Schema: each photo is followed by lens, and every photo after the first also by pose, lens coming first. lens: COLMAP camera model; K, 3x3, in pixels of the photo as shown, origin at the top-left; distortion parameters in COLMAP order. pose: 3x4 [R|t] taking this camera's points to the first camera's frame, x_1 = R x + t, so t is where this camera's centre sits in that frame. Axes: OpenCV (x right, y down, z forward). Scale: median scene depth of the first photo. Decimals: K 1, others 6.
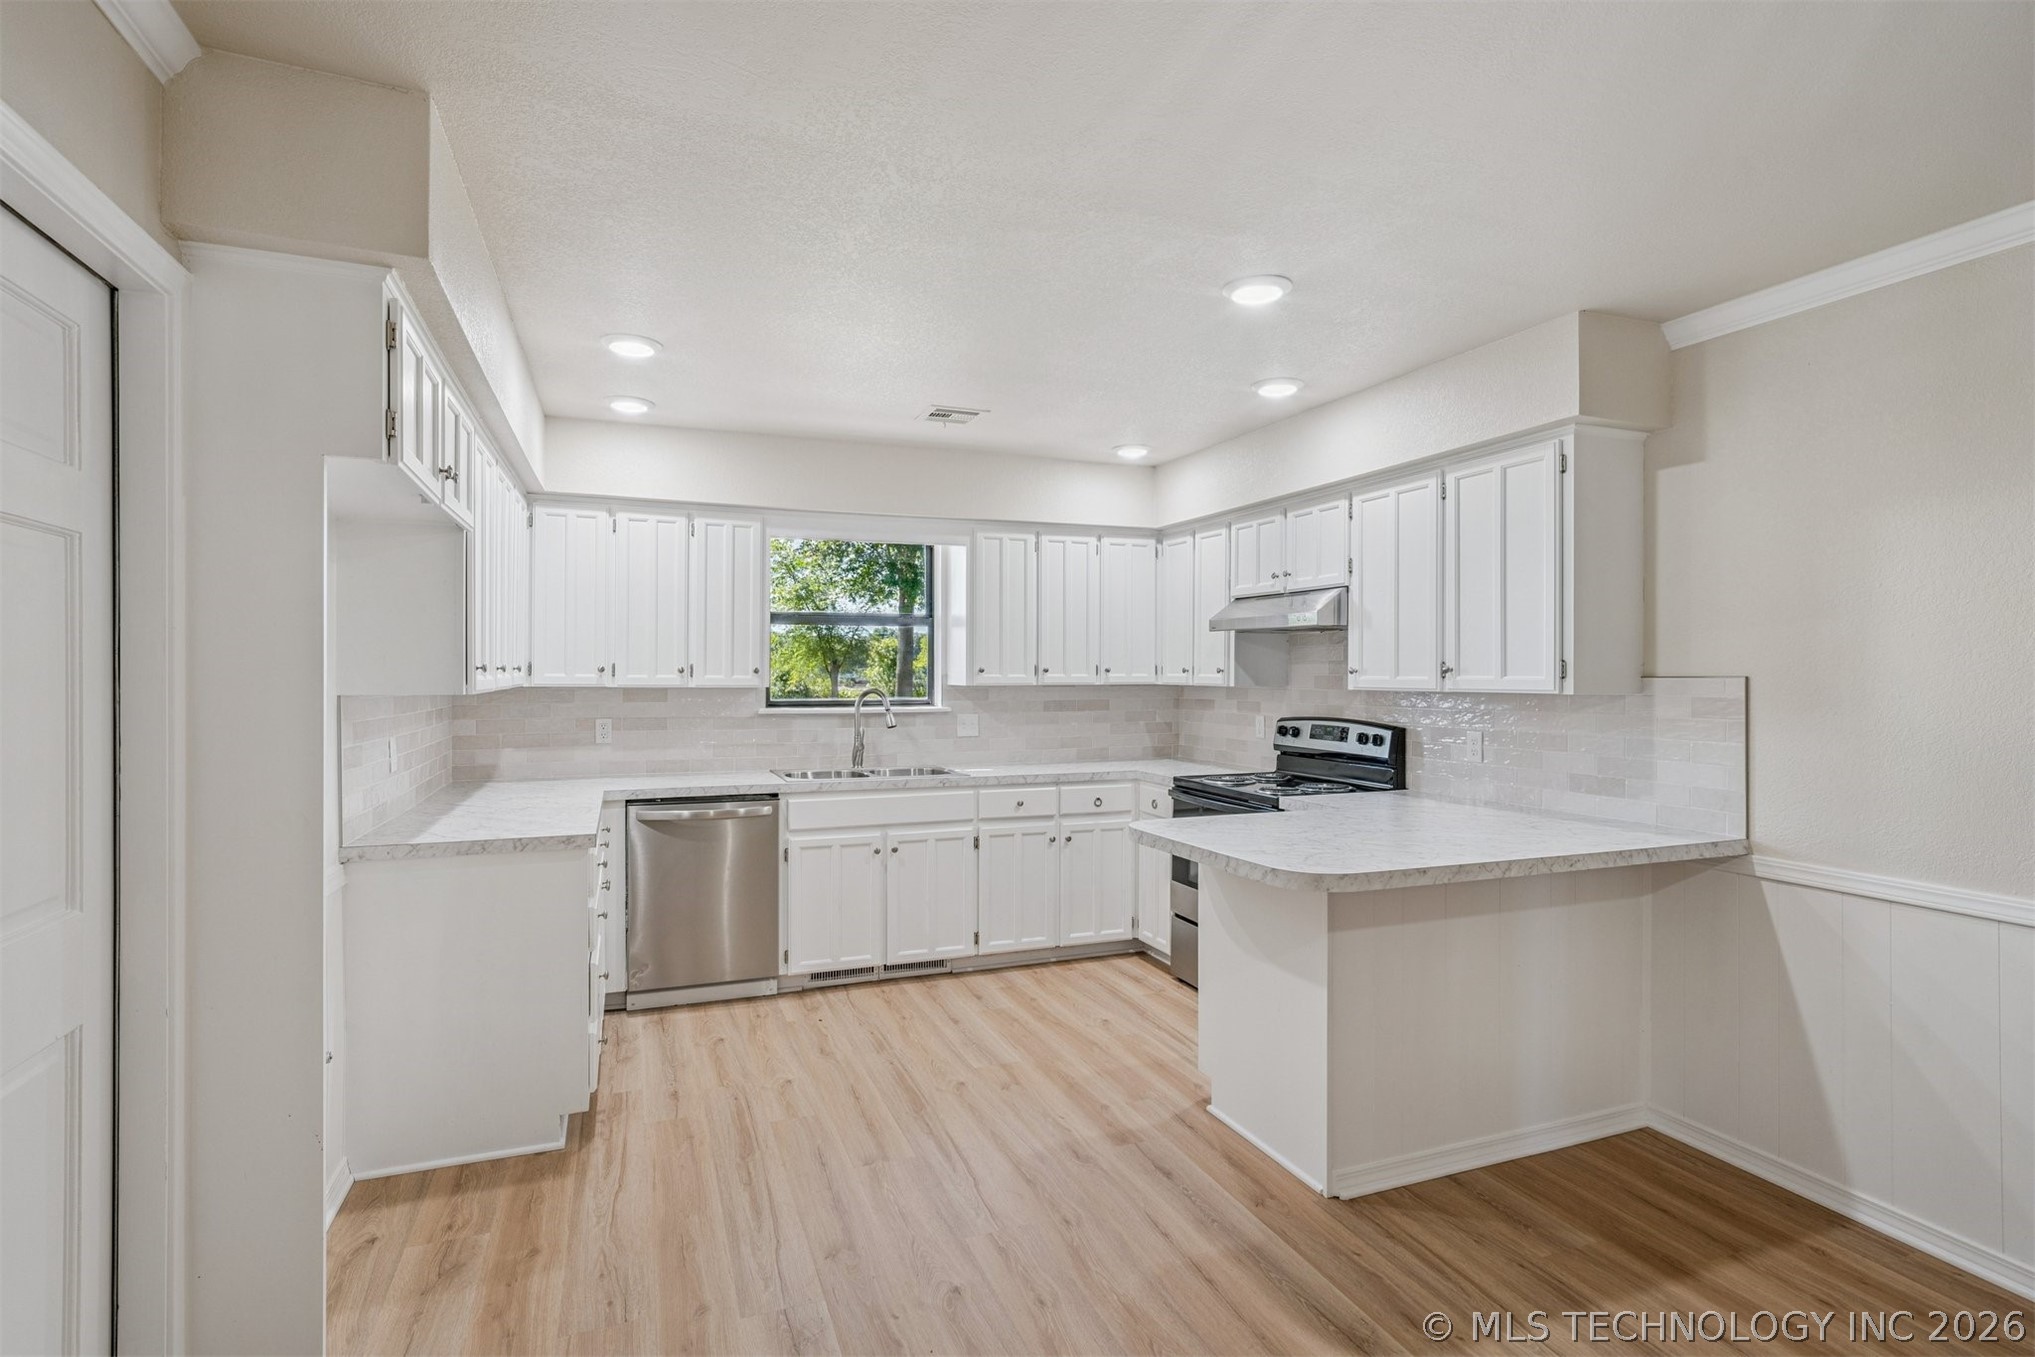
lens RADIAL K [[980.6, 0, 1006.7], [0, 980.6, 674.0], [0, 0, 1]] dist [0.002149, 0.002027]
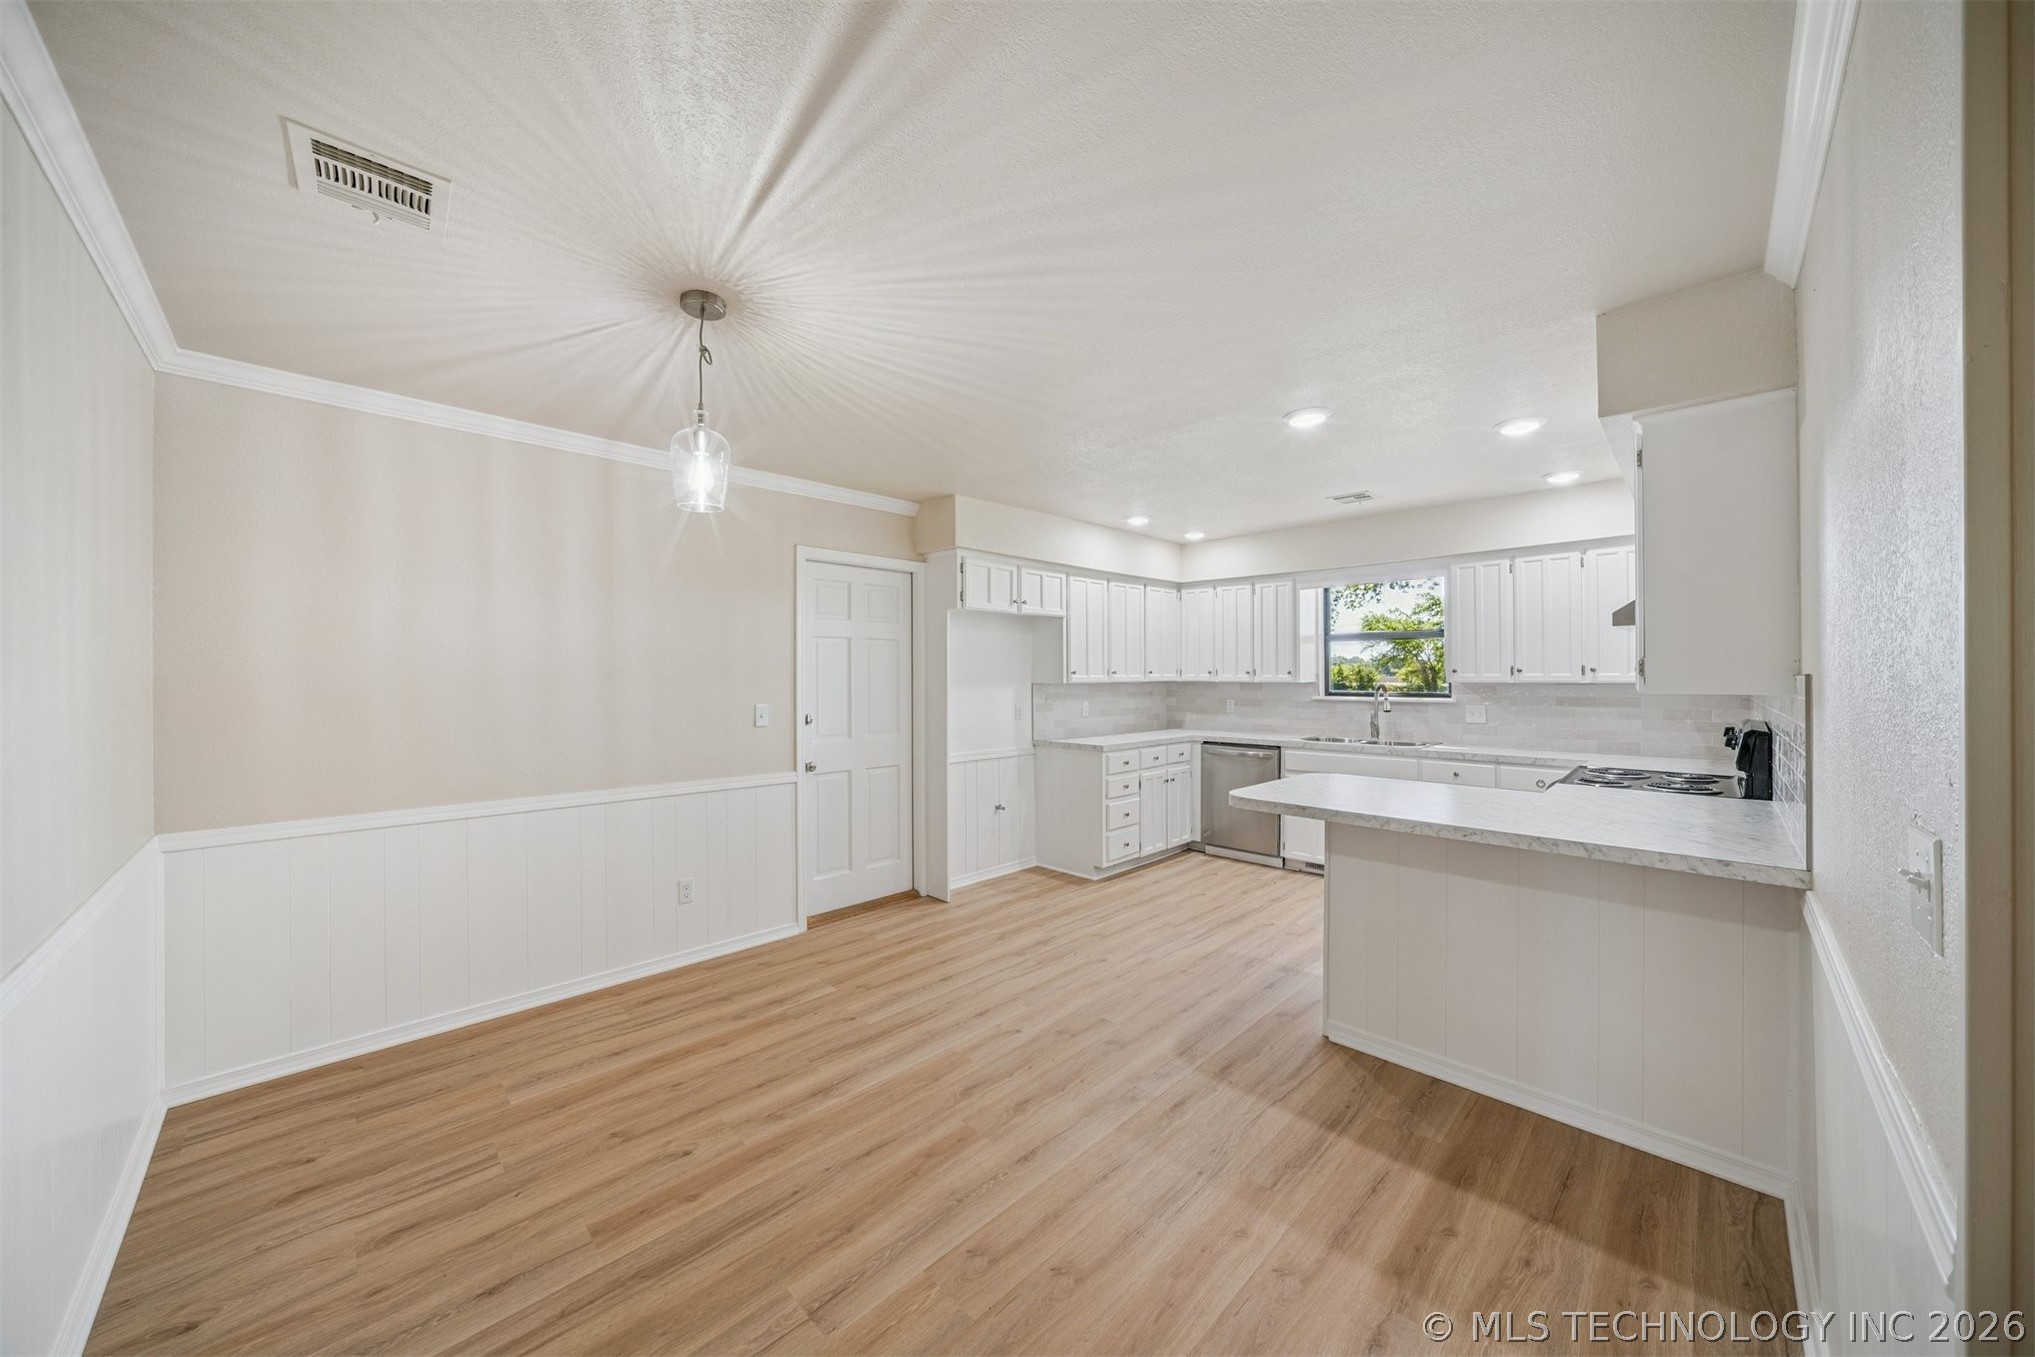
lens RADIAL K [[710.3, 0, 1007.0], [0, 710.3, 673.9], [0, 0, 1]] dist [-0.018418, 0.004322]
pose [[0.402170, -0.003473, -0.915559, 0.714181], [0.002414, 0.999993, -0.002733, 0.001225], [0.915562, -0.001111, 0.402175, 0.101066]]
